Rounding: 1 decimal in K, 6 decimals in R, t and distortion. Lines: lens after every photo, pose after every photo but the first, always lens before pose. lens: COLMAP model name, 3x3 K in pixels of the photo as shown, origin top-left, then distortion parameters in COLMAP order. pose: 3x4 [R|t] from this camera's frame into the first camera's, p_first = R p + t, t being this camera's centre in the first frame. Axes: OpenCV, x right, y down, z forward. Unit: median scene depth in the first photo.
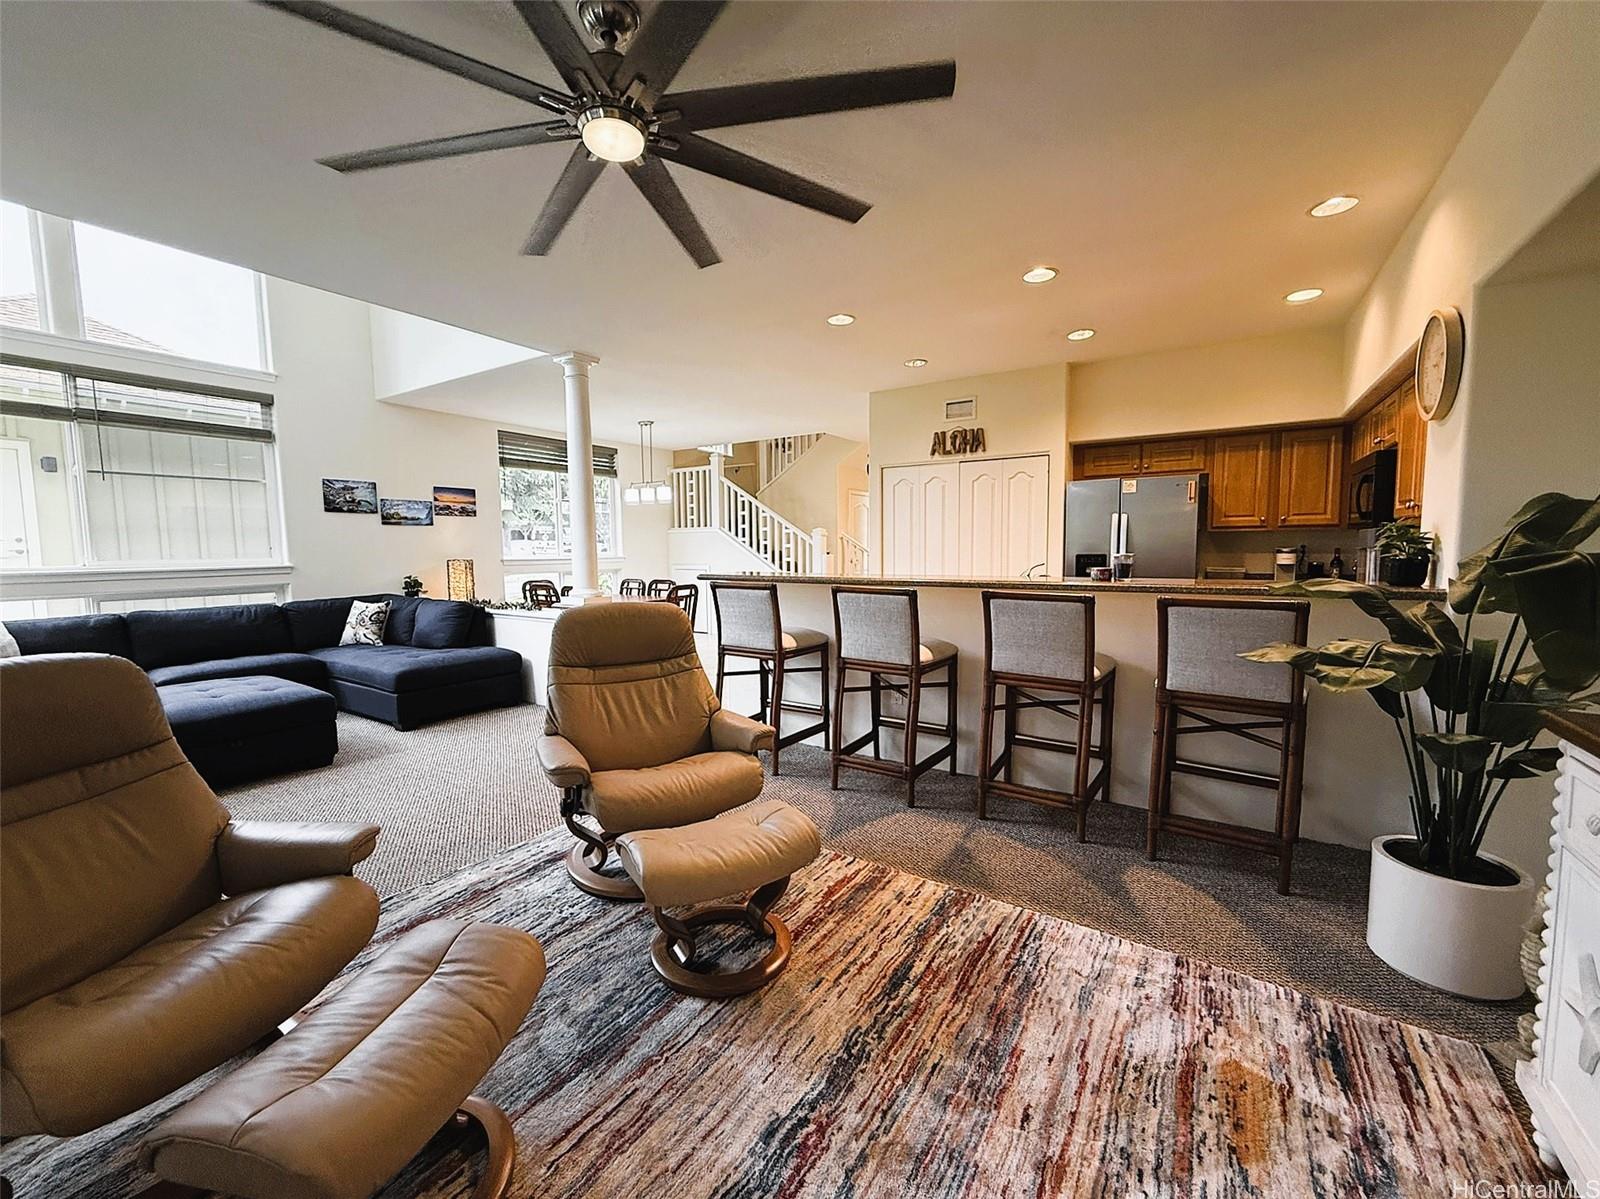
lens RADIAL K [[633.4, 0, 791.0], [0, 633.4, 598.7], [0, 0, 1]] dist [-0.000646, -0.000556]
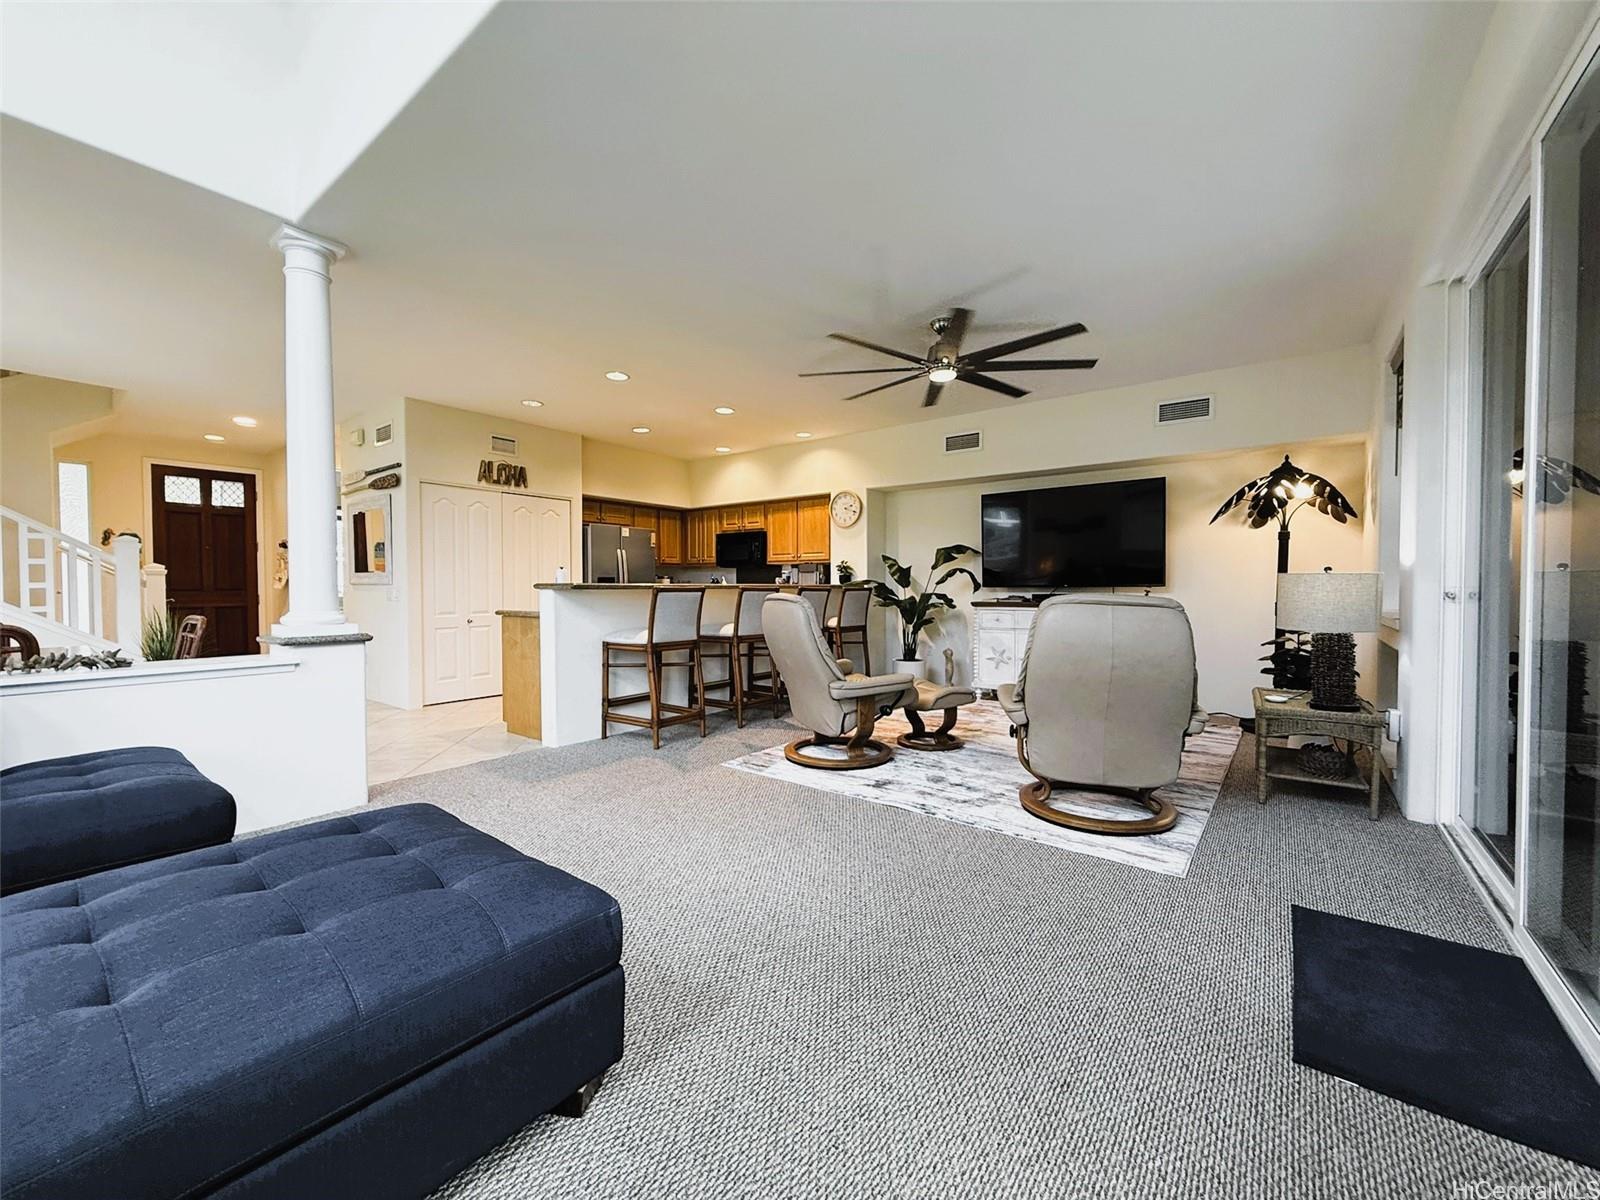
lens RADIAL K [[639.0, 0, 800.0], [0, 639.0, 600.0], [0, 0, 1]] dist [0.002571, 0.000141]
pose [[0.055977, -0.009852, 0.998383, -0.811500], [0.086441, 0.996245, 0.004984, 0.009807], [-0.994683, 0.086022, 0.056619, 0.436759]]
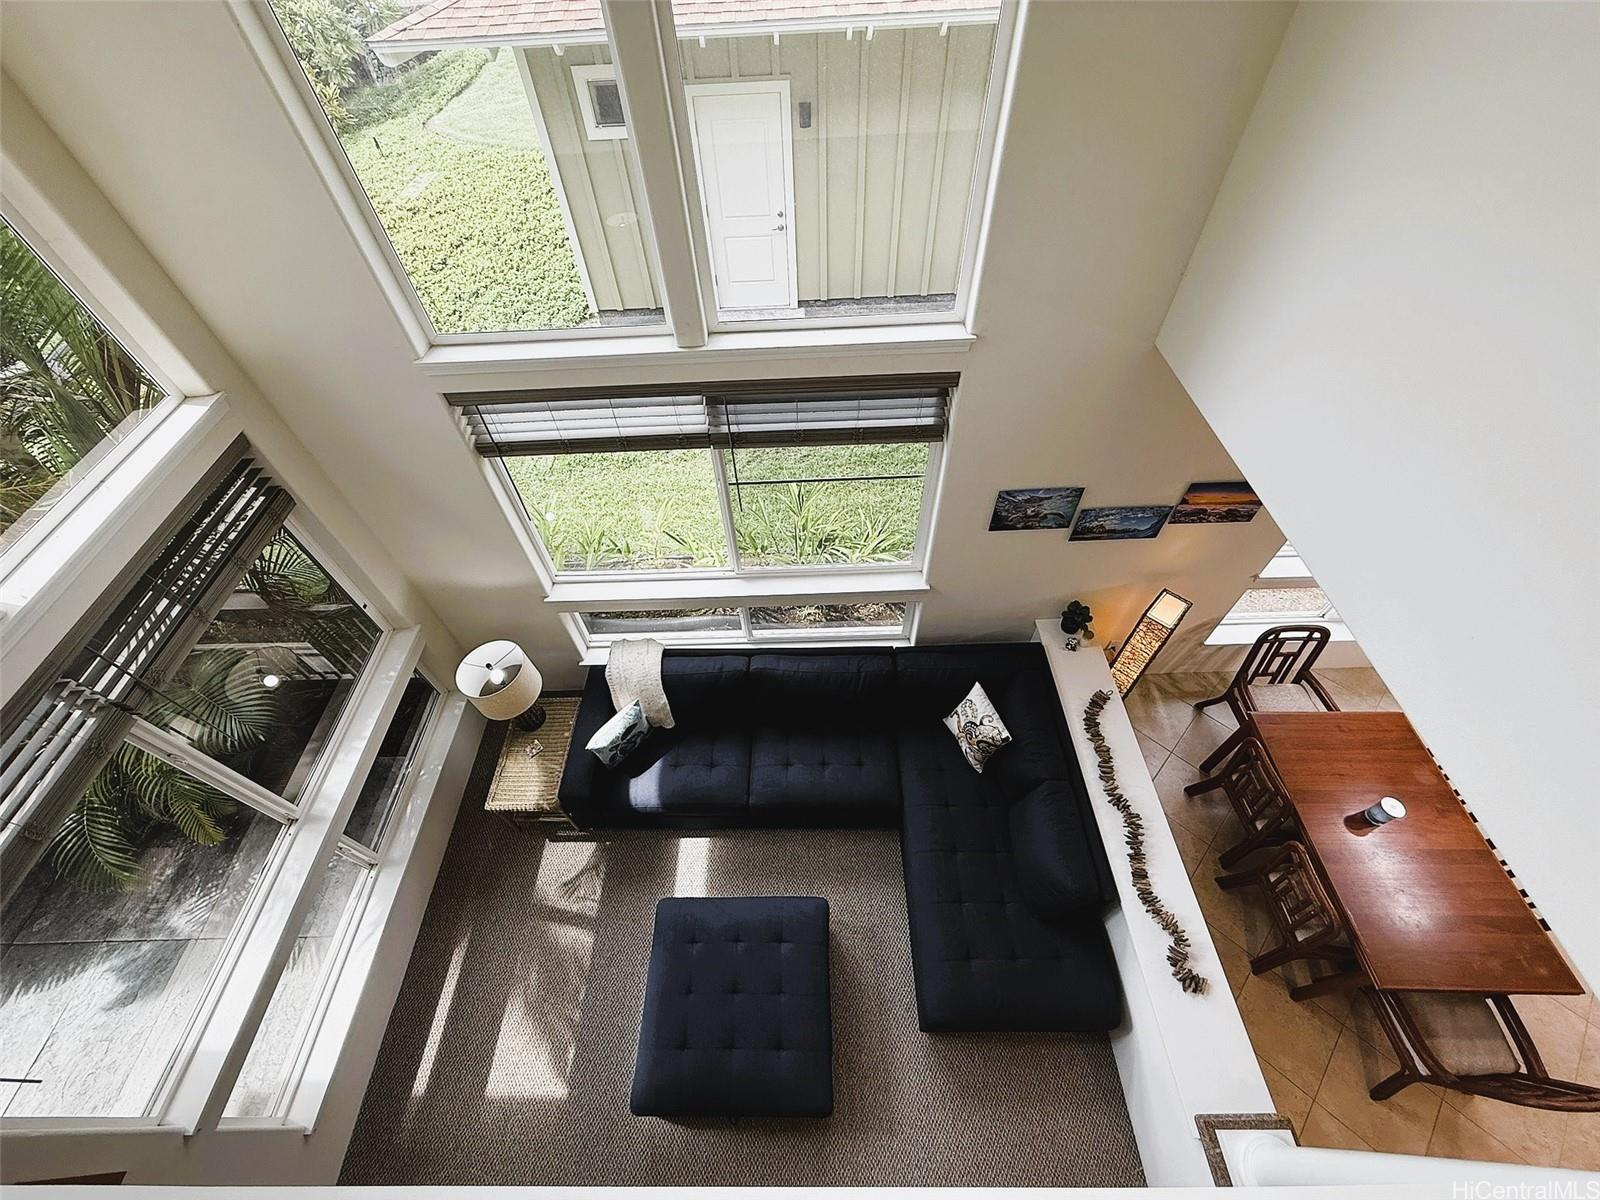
lens RADIAL K [[659.2, 0, 795.8], [0, 659.2, 598.2], [0, 0, 1]] dist [-0.000295, -0.000364]
pose [[0.555836, 0.648857, -0.519645, -0.488001], [-0.034299, 0.642473, 0.765540, -0.609035], [0.830584, -0.407692, 0.379365, 0.601528]]
